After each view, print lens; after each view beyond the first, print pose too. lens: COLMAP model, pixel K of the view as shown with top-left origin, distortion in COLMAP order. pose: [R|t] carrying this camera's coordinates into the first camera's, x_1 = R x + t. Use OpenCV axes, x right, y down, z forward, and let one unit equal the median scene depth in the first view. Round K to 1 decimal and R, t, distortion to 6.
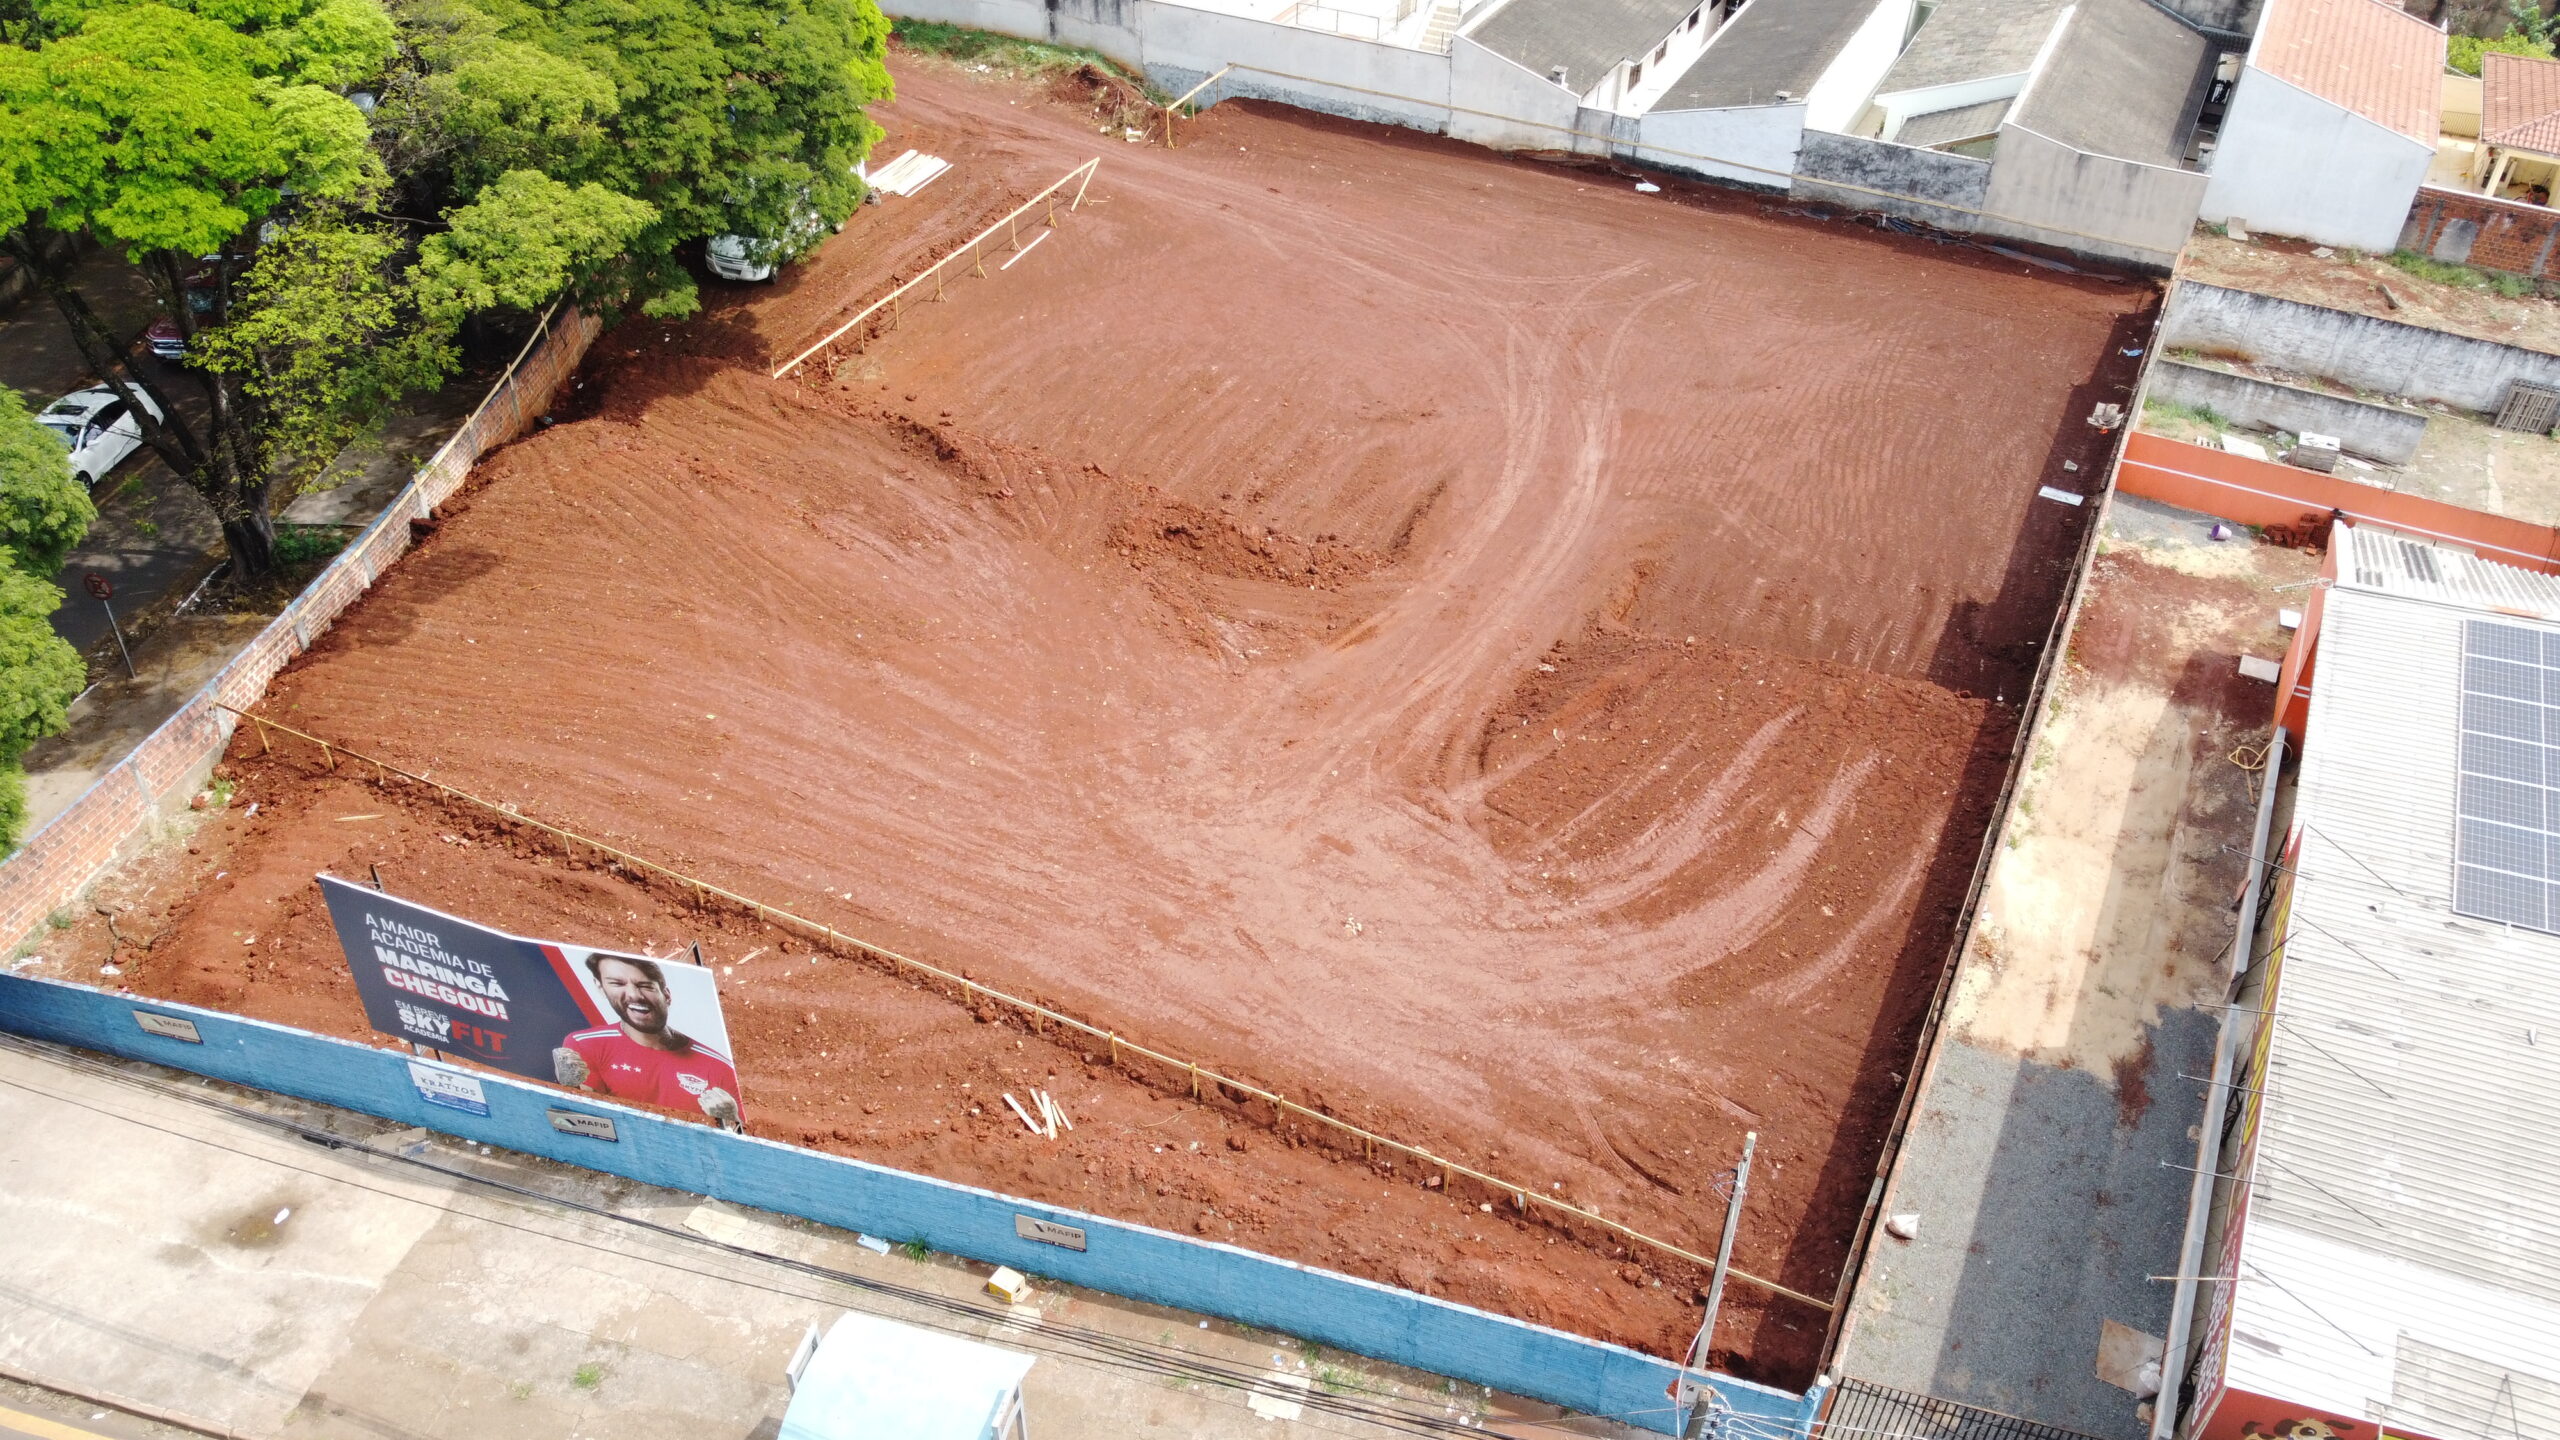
lens RADIAL K [[1944.3, 0, 1271.0], [0, 1944.3, 712.5], [0, 0, 1]] dist [-0.004020, -0.008330]
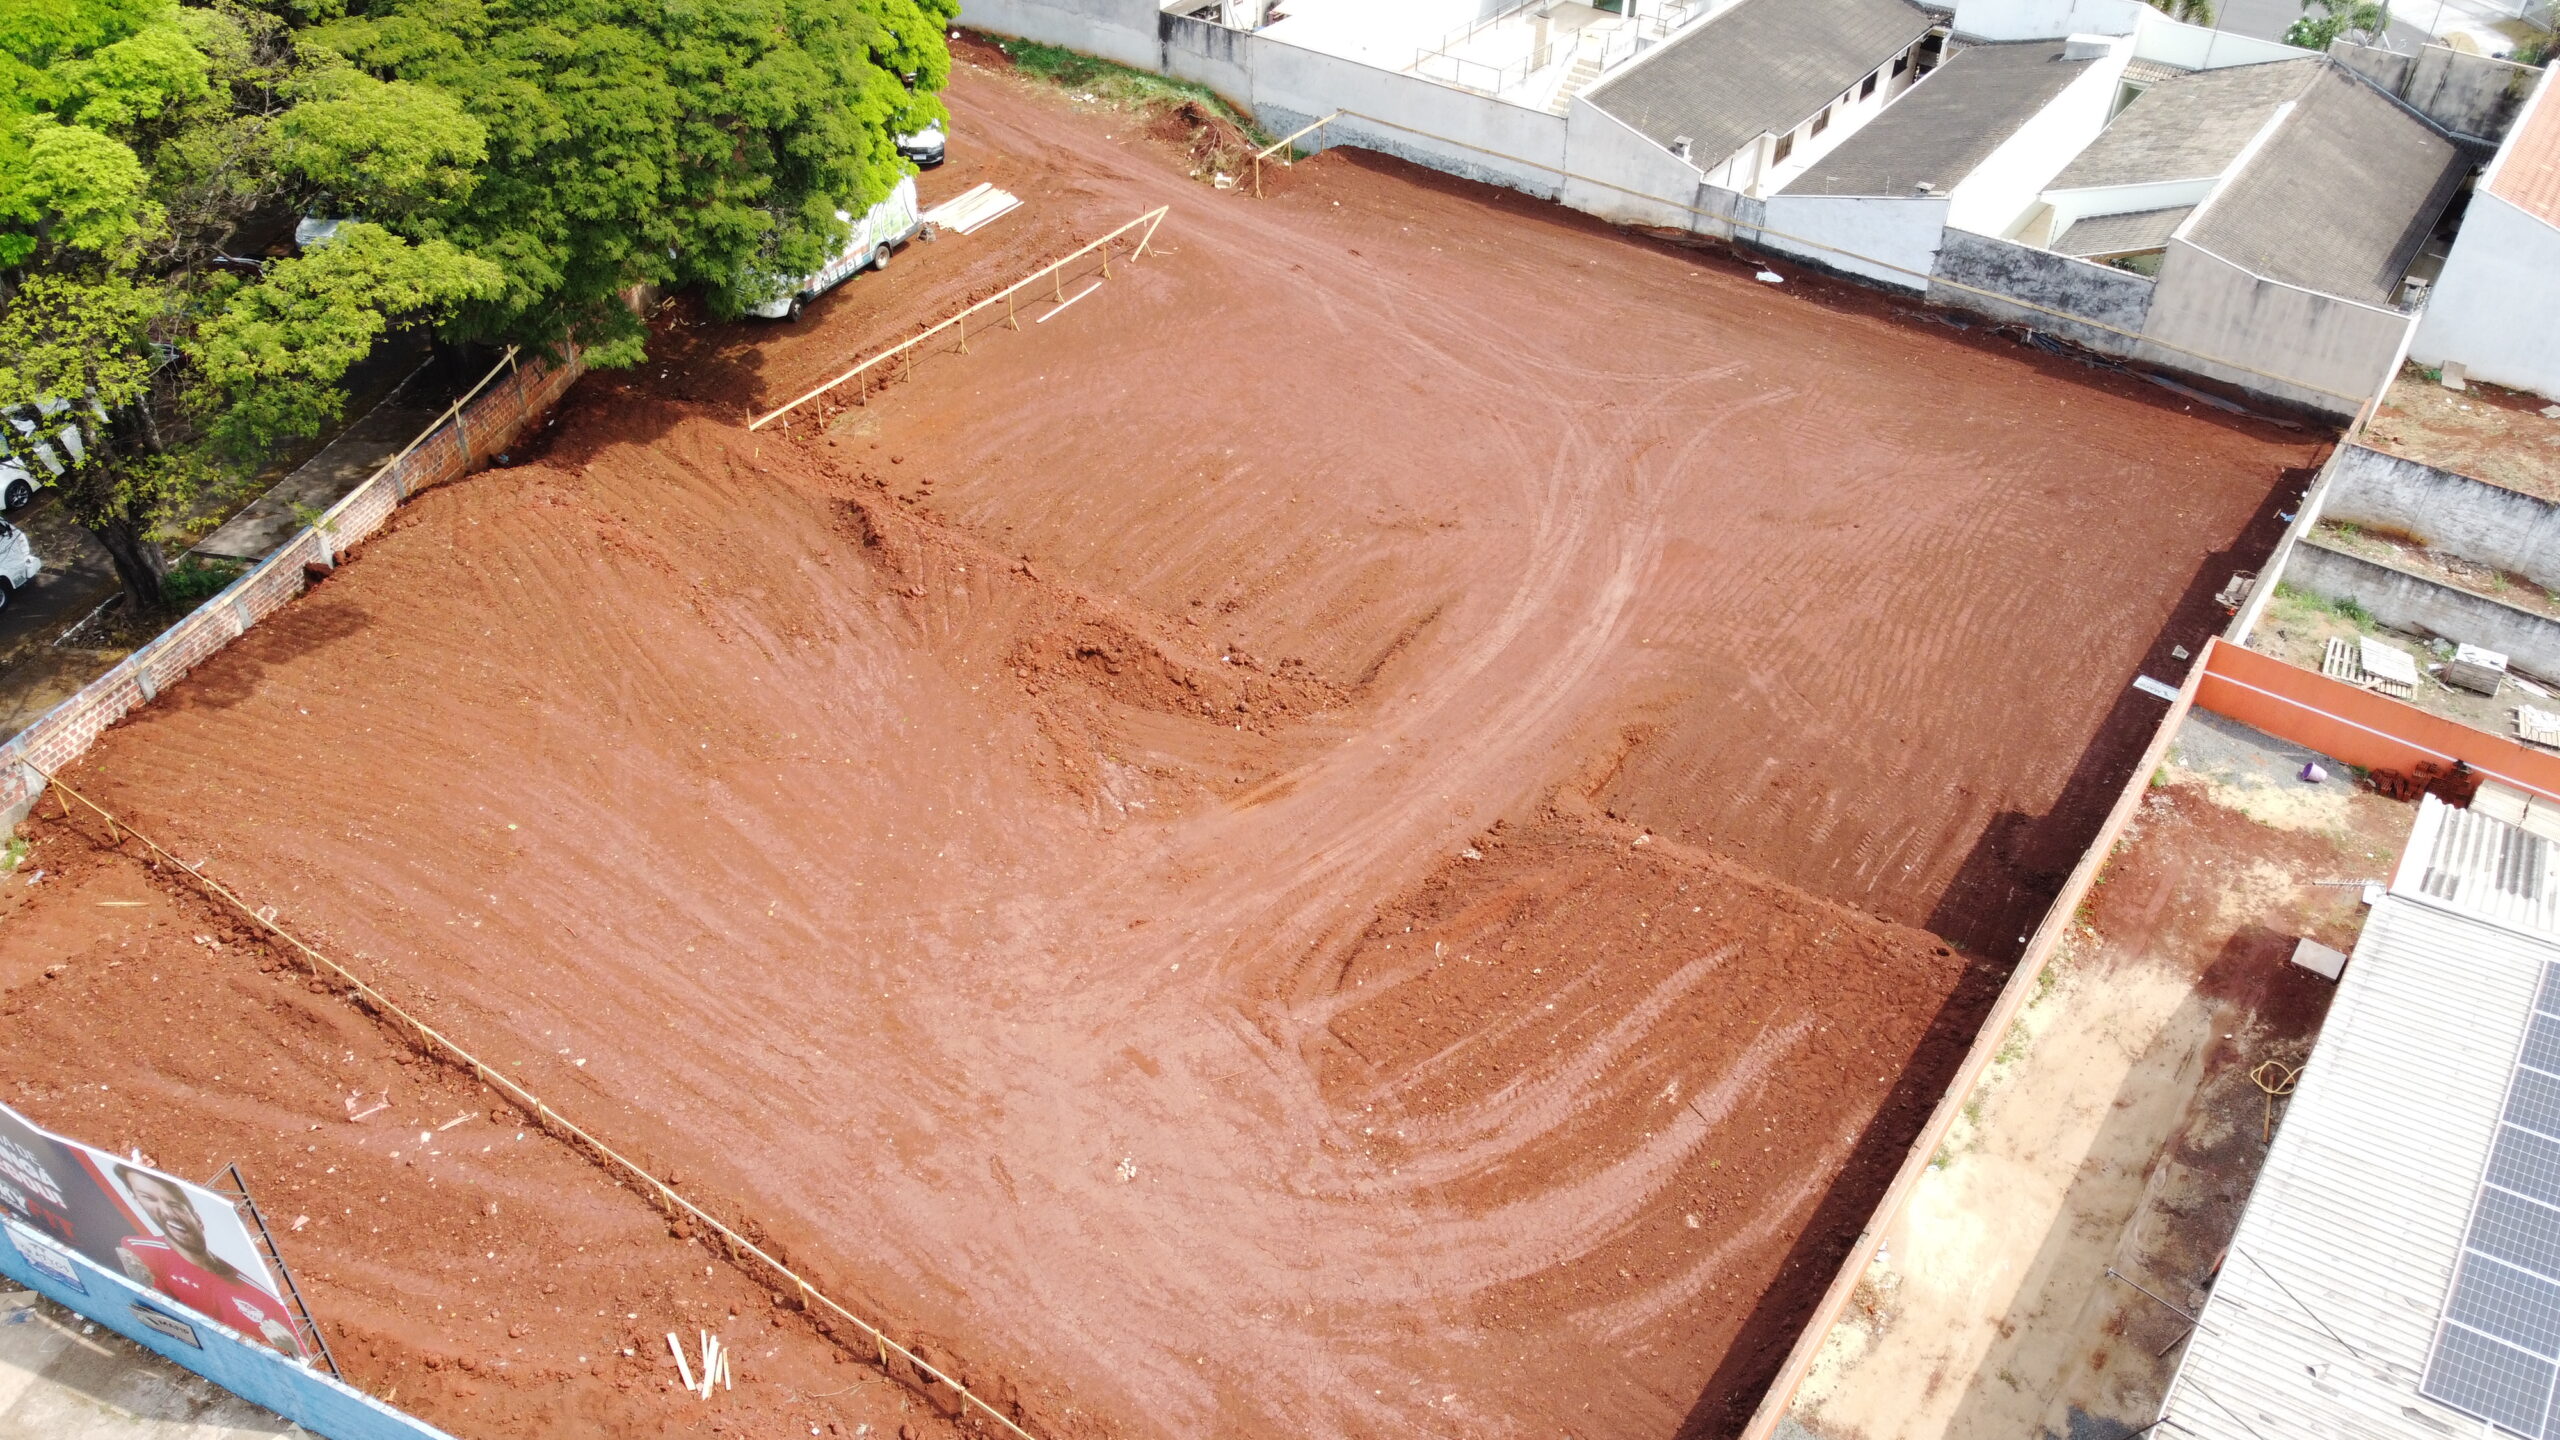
lens RADIAL K [[1953.0, 0, 1271.2], [0, 1953.0, 703.0], [0, 0, 1]] dist [-0.007610, 0.005358]
pose [[0.987377, 0.096891, -0.125297, 0.144458], [-0.097560, 0.995229, 0.000800, -0.076320], [0.124777, 0.011435, 0.992119, 0.111530]]
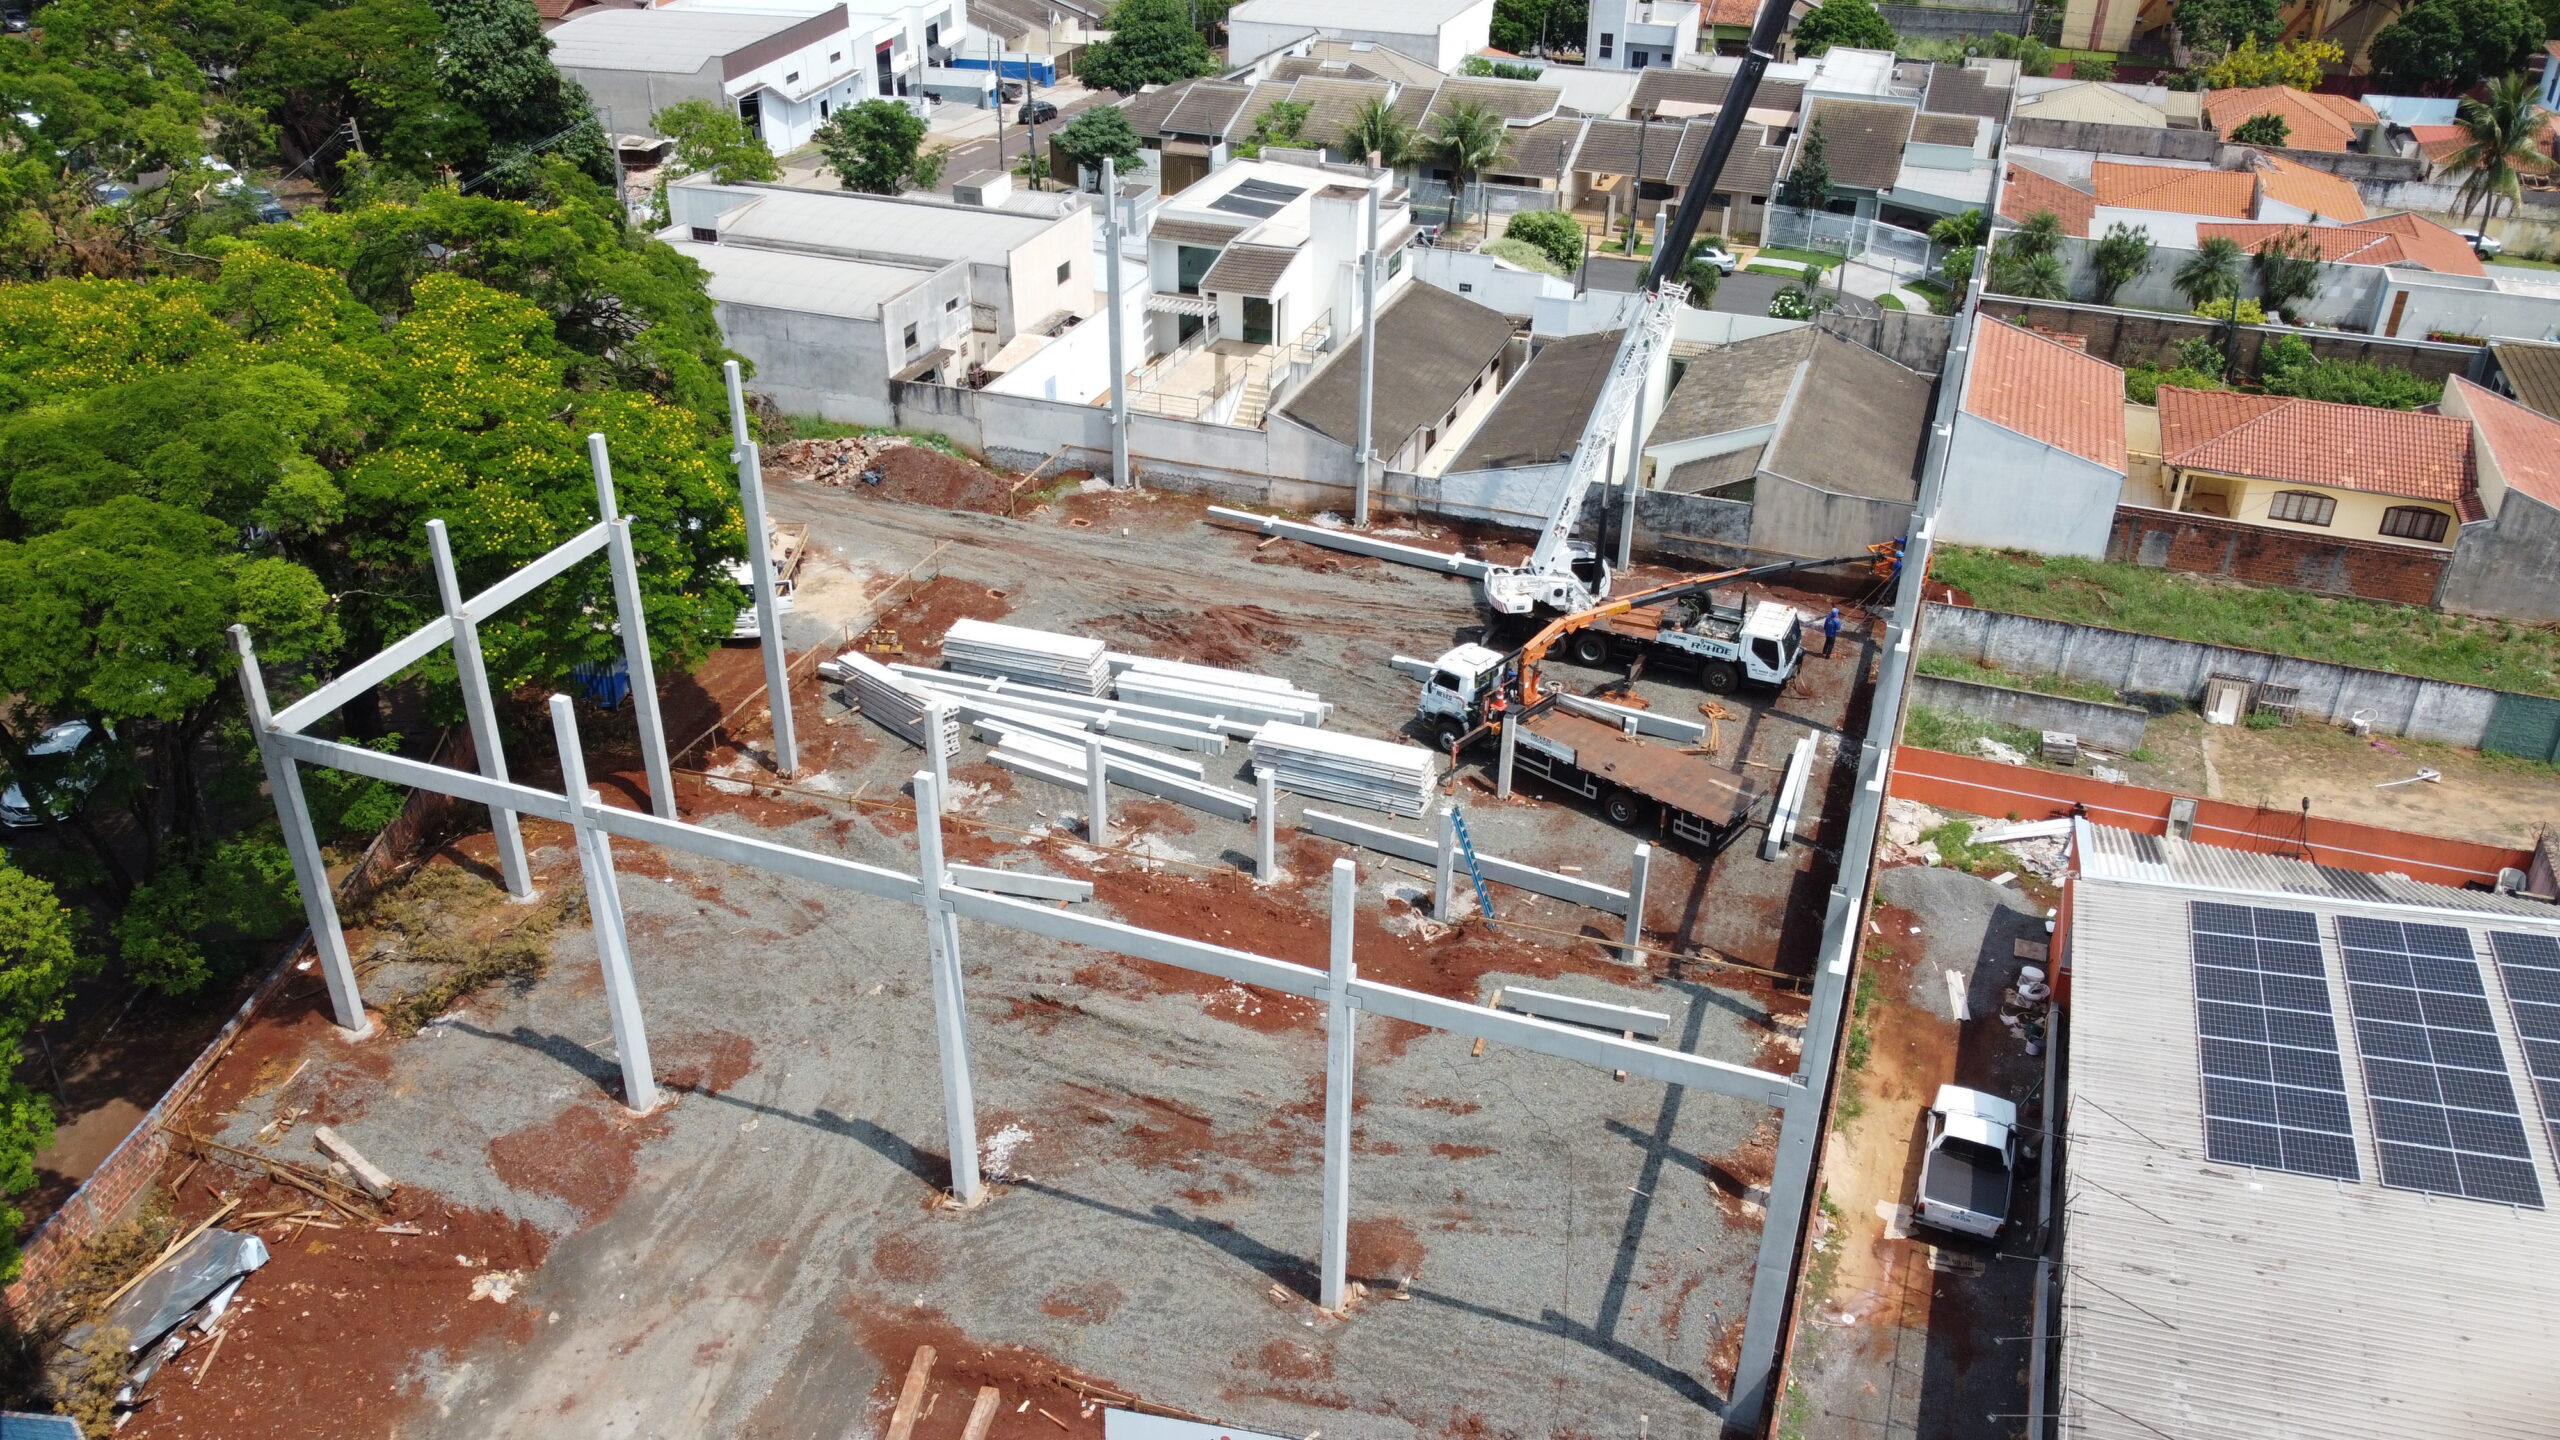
lens RADIAL K [[1943.0, 0, 1280.0], [0, 1943.0, 720.0], [0, 0, 1]] dist [0.002069, -0.007734]
pose [[0.993107, -0.062371, 0.099236, -0.029206], [0.076765, 0.985918, -0.148568, -0.017500], [-0.088572, 0.155162, 0.983910, -0.091942]]
